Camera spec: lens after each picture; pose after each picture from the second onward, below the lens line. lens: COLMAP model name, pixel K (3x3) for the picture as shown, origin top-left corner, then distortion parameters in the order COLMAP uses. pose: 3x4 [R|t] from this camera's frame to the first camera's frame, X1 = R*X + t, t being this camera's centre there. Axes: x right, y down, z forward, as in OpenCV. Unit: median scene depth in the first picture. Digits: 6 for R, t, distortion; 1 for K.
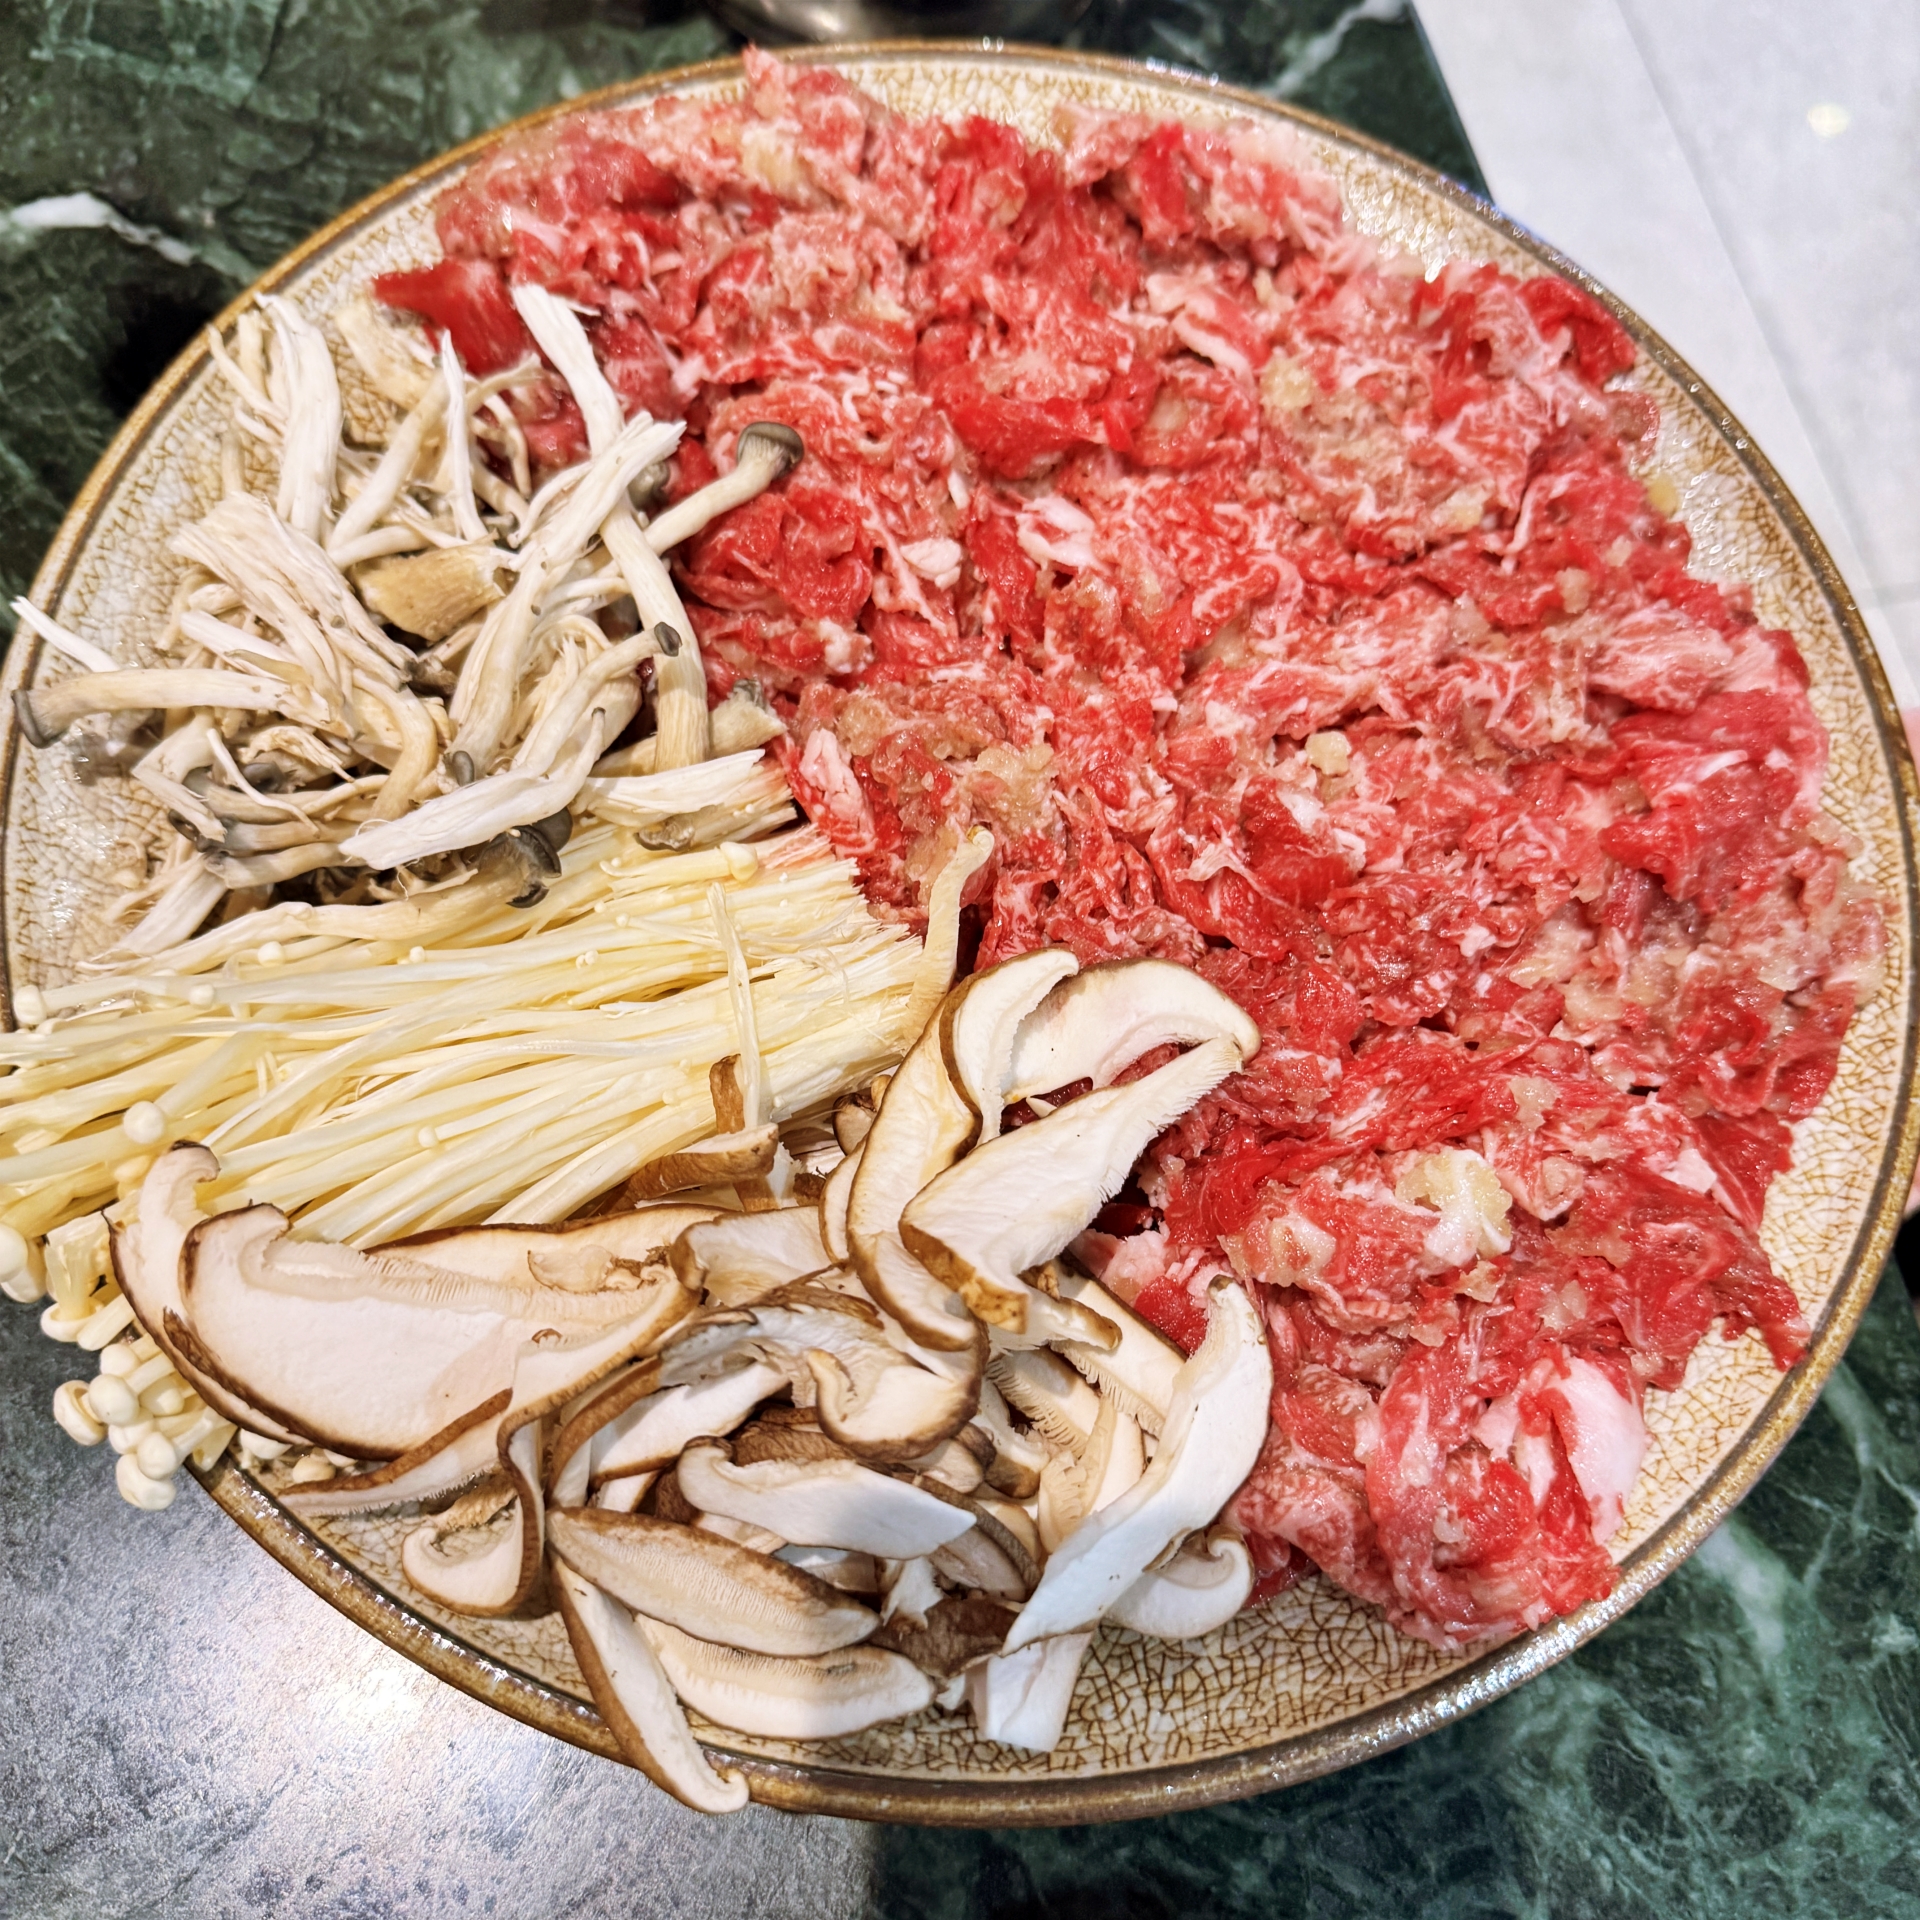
lens RADIAL K [[2082.2, 0, 971.4], [0, 2082.2, 957.8], [0, 0, 1]] dist [-0.030746, 0.000000]
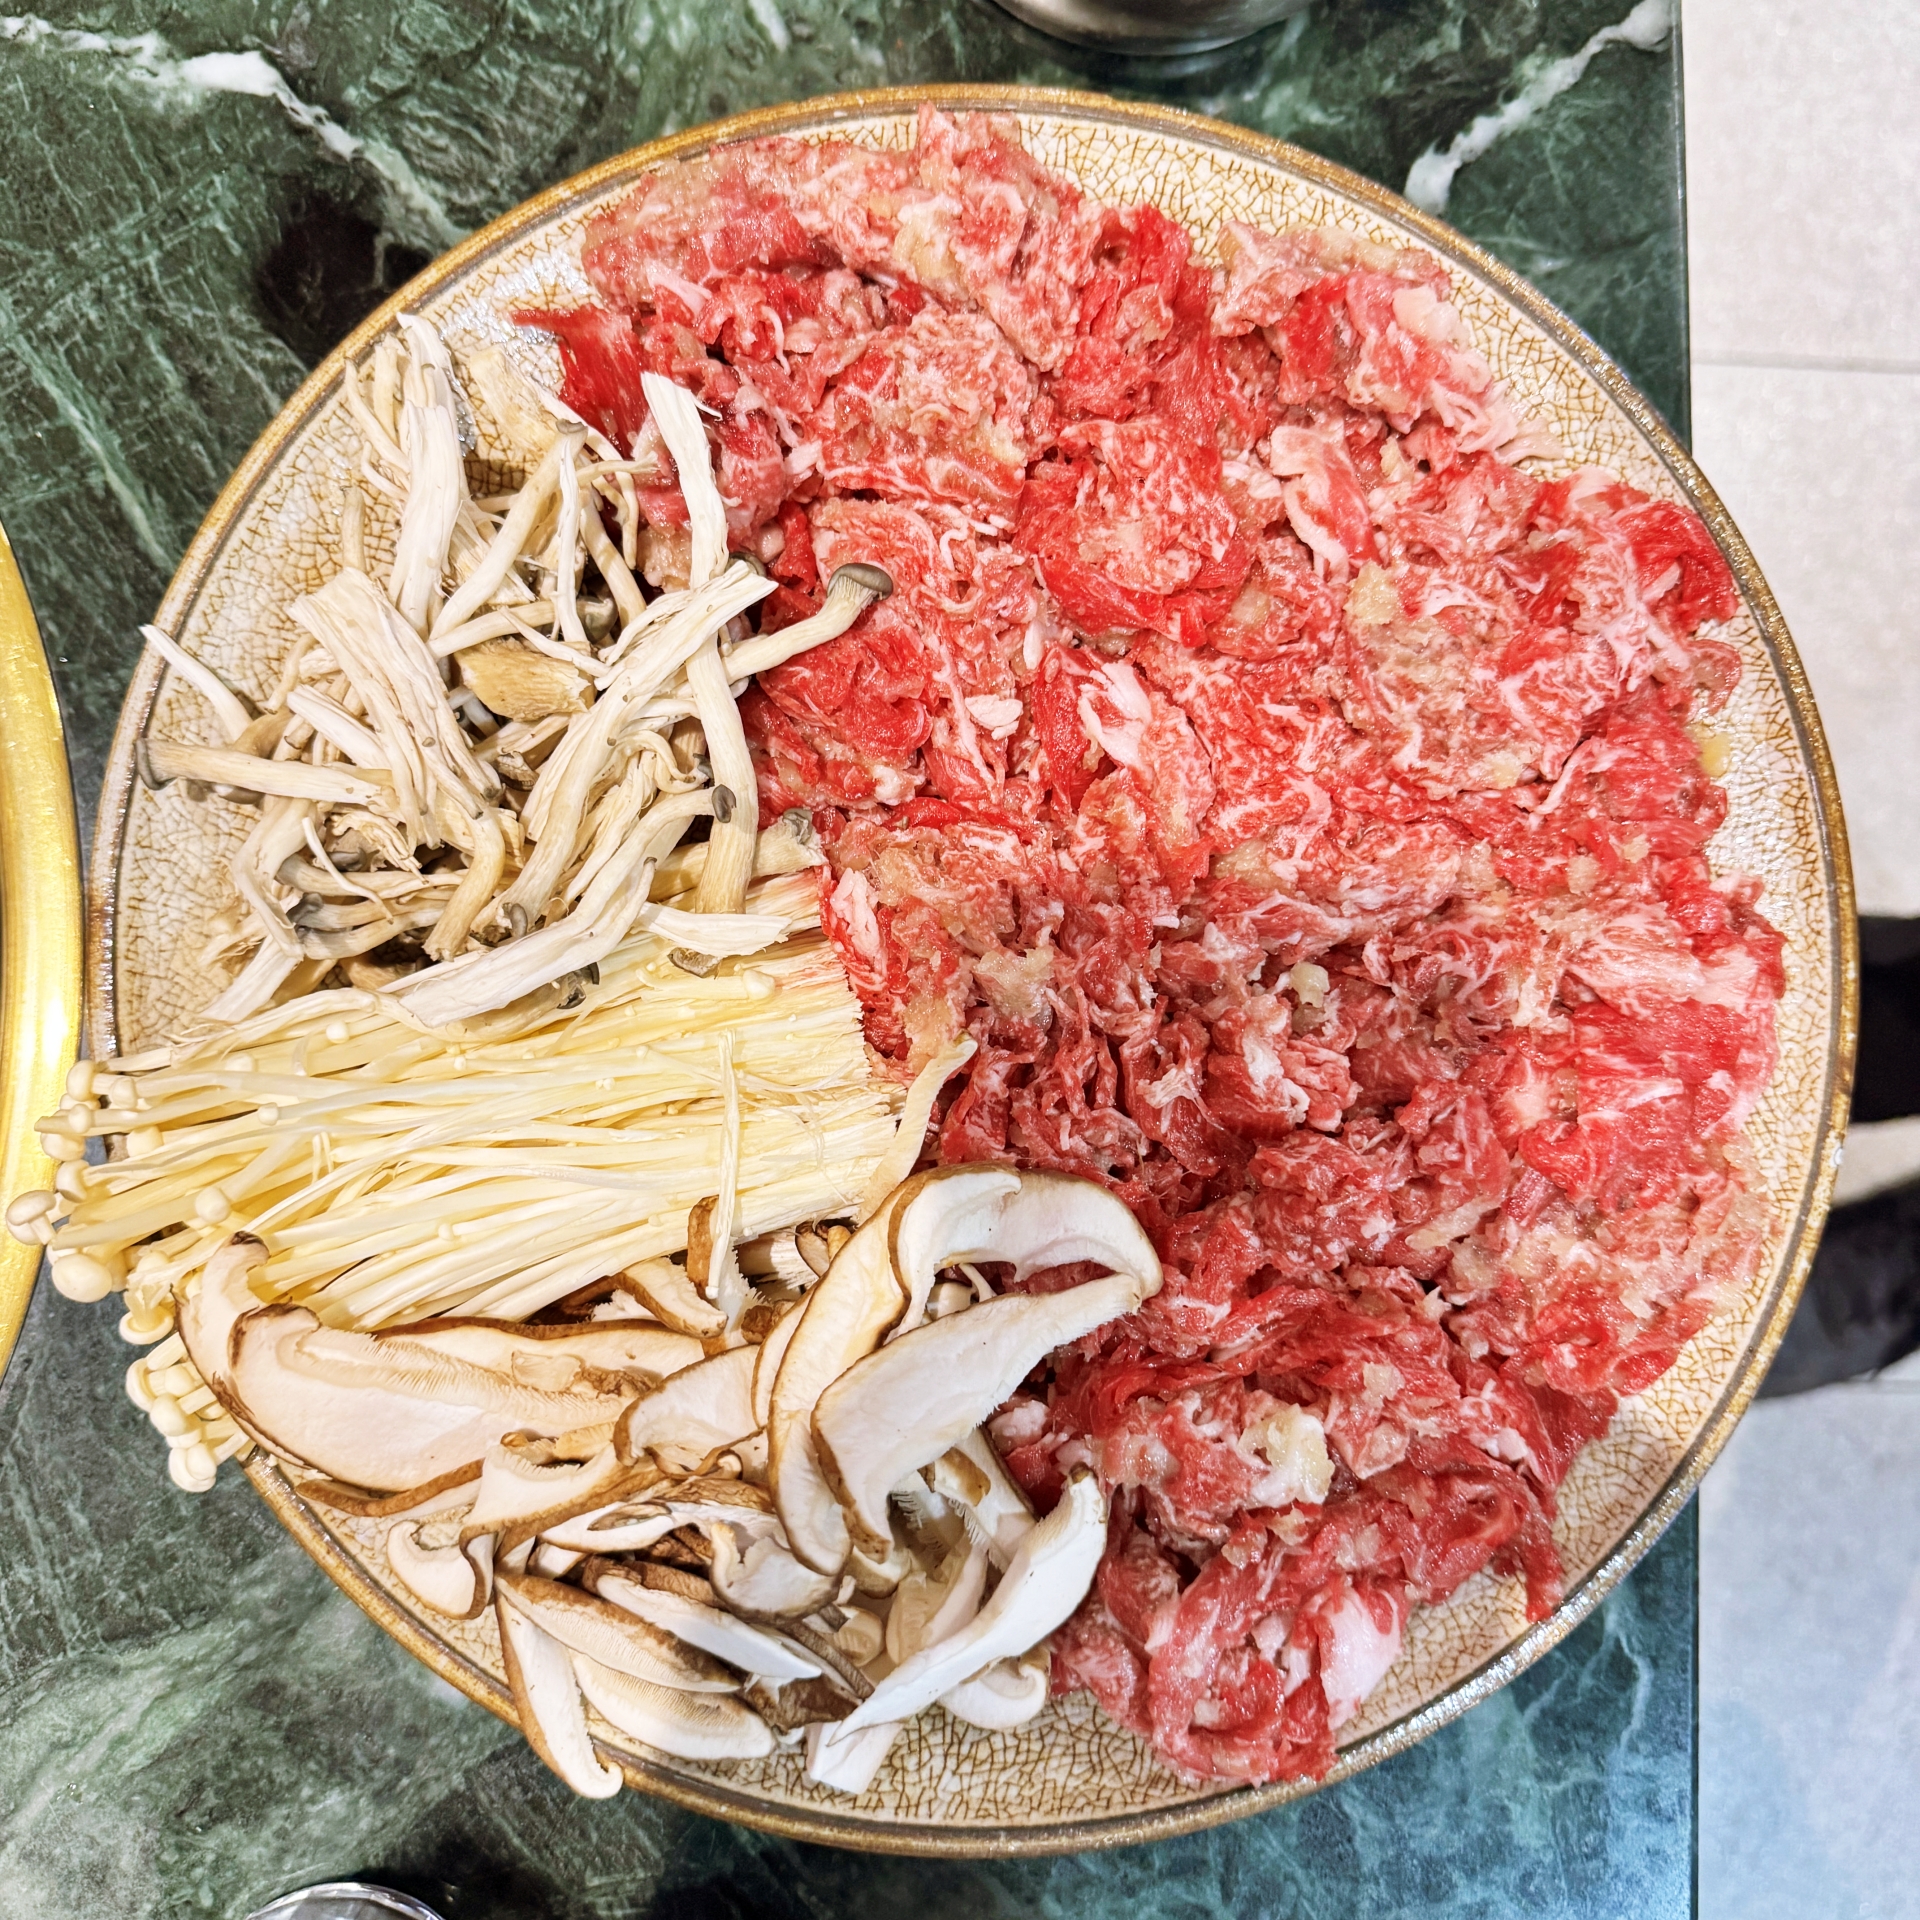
lens RADIAL K [[2082.2, 0, 962.9], [0, 2082.2, 956.5], [0, 0, 1]] dist [-0.030746, 0.000000]
pose [[0.976814, 0.211676, -0.032063, 0.027735], [-0.190173, 0.926689, 0.324164, -0.443061], [0.098330, -0.310550, 0.945457, -0.038567]]
